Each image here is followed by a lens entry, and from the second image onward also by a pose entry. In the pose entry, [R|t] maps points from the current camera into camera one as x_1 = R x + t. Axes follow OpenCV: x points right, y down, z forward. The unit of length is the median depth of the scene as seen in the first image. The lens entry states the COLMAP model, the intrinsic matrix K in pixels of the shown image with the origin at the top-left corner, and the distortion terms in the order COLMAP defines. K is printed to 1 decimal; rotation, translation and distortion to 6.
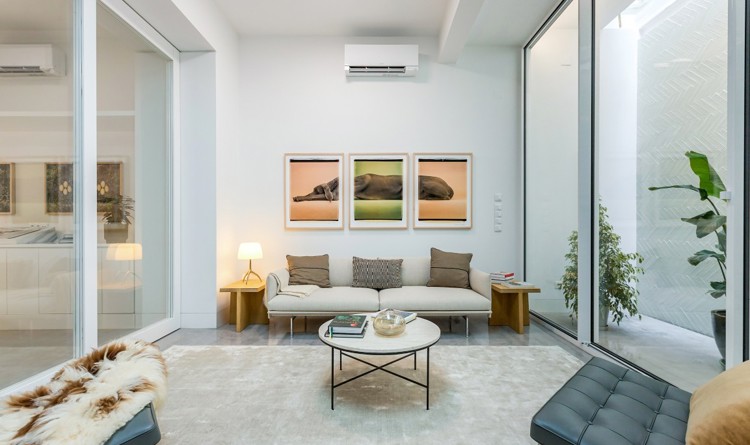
lens RADIAL K [[343.8, 0, 371.4], [0, 343.8, 229.0], [0, 0, 1]] dist [0.000518, 0.000485]
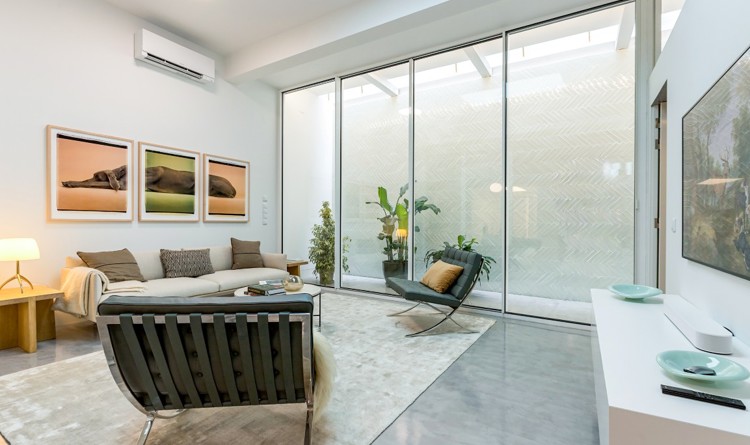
lens RADIAL K [[344.6, 0, 382.7], [0, 344.6, 225.8], [0, 0, 1]] dist [0.002236, 0.000242]
pose [[0.513613, -0.000576, 0.858022, -0.538474], [-0.006575, 0.999968, 0.004606, 0.003059], [-0.857997, -0.008007, 0.513593, -0.066683]]
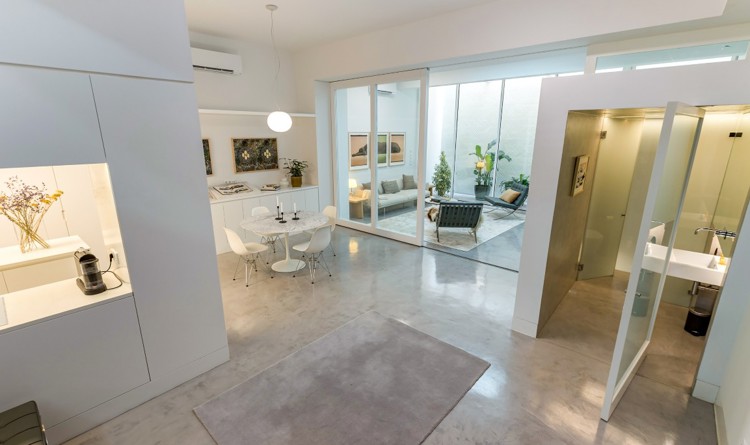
lens RADIAL K [[338.9, 0, 372.3], [0, 338.9, 223.3], [0, 0, 1]] dist [0.001823, 0.000222]
pose [[0.670141, -0.190215, 0.717446, -1.642820], [0.002725, 0.967228, 0.253894, -0.206012], [-0.742228, -0.168190, 0.648698, -0.439305]]
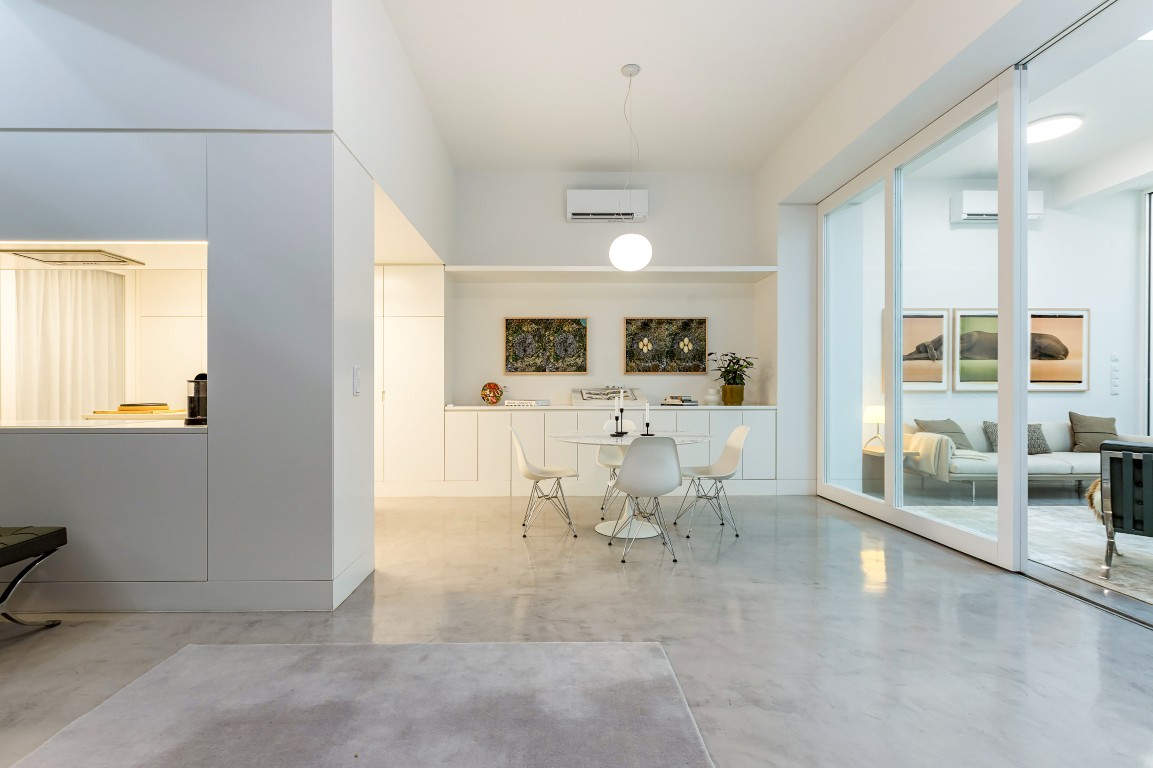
lens RADIAL K [[532.7, 0, 556.7], [0, 532.7, 396.0], [0, 0, 1]] dist [0.003689, 0.000171]
pose [[0.999953, 0.003279, 0.009170, -1.132929], [-0.003335, 0.999976, 0.006054, 0.007085], [-0.009149, -0.006084, 0.999940, -0.406170]]
